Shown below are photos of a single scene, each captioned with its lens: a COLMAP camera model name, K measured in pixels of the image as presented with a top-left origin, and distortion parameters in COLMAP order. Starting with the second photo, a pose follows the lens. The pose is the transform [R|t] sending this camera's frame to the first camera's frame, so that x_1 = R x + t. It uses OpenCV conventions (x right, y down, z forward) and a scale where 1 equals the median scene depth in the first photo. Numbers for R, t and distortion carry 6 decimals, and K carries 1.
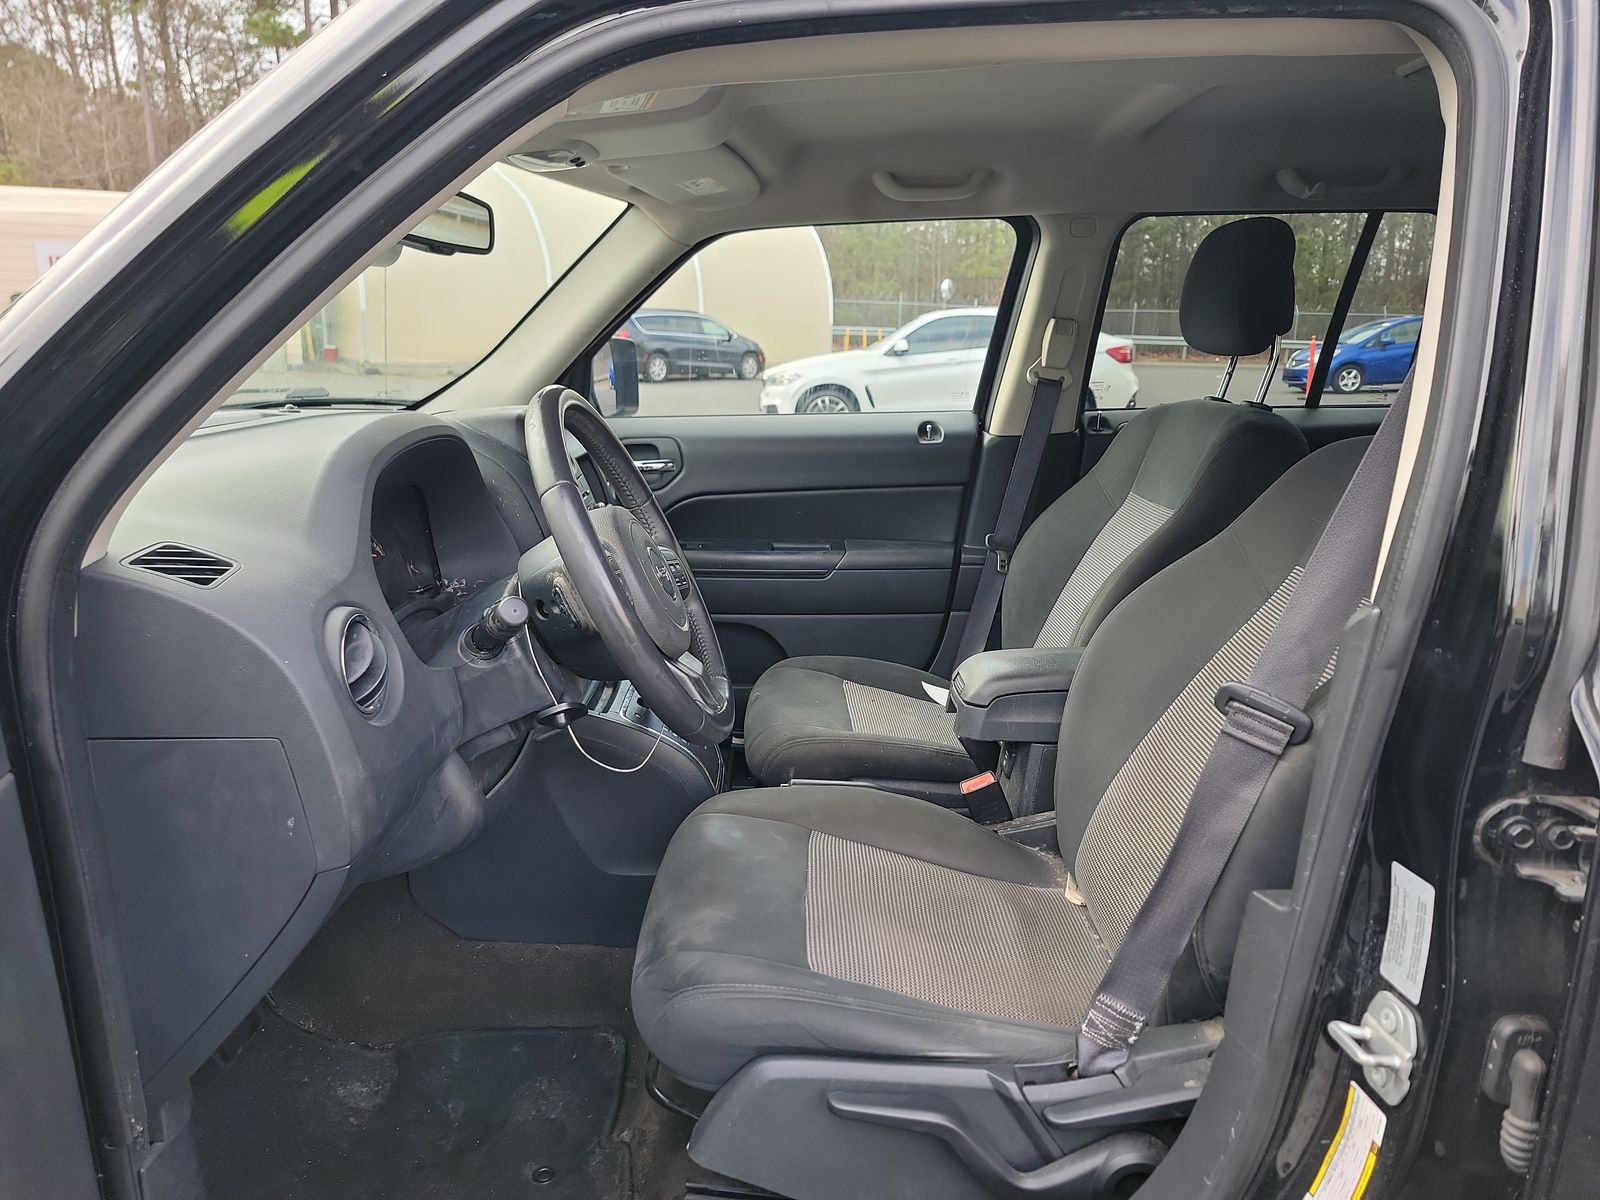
lens RADIAL K [[1112.5, 0, 792.6], [0, 1112.5, 600.0], [0, 0, 1]] dist [0.044430, -0.001838]
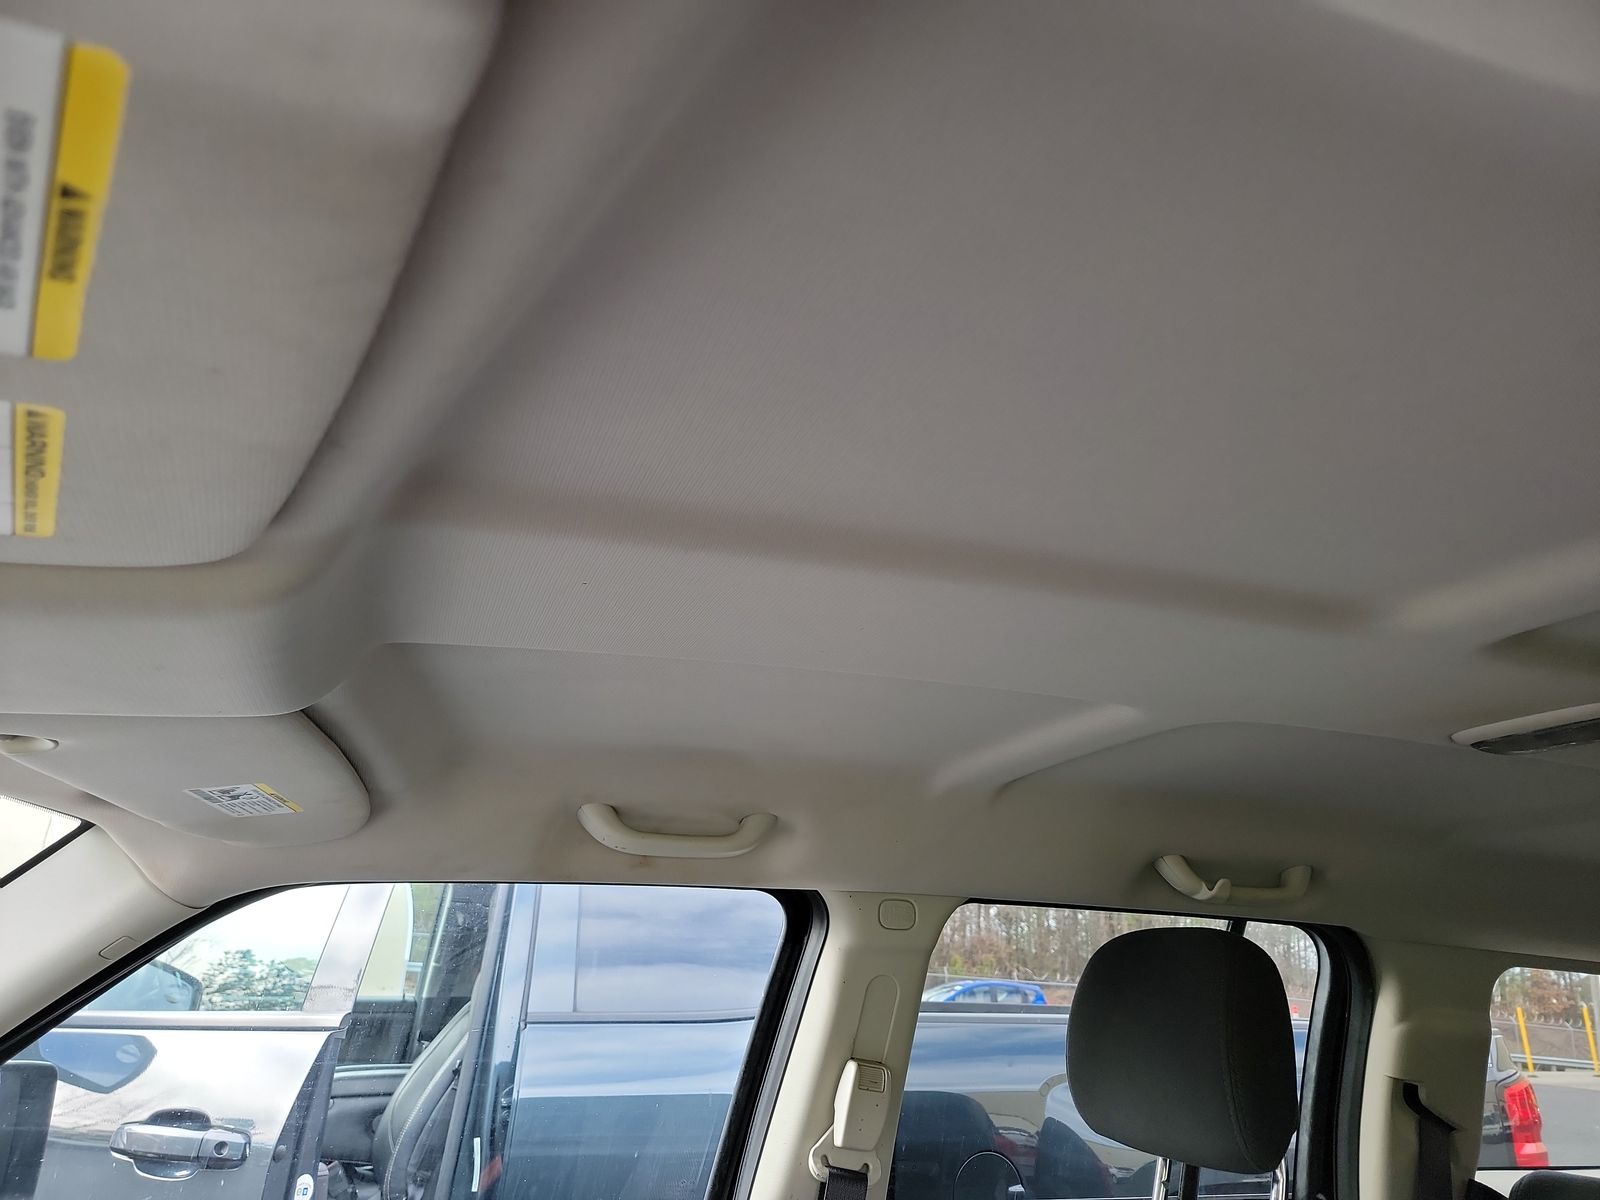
lens RADIAL K [[1112.5, 0, 804.2], [0, 1112.5, 608.0], [0, 0, 1]] dist [0.044430, -0.001838]
pose [[0.935336, 0.144011, 0.323121, -0.020231], [0.046795, 0.854996, -0.516519, -0.154556], [-0.350651, 0.498240, 0.792970, 0.425219]]
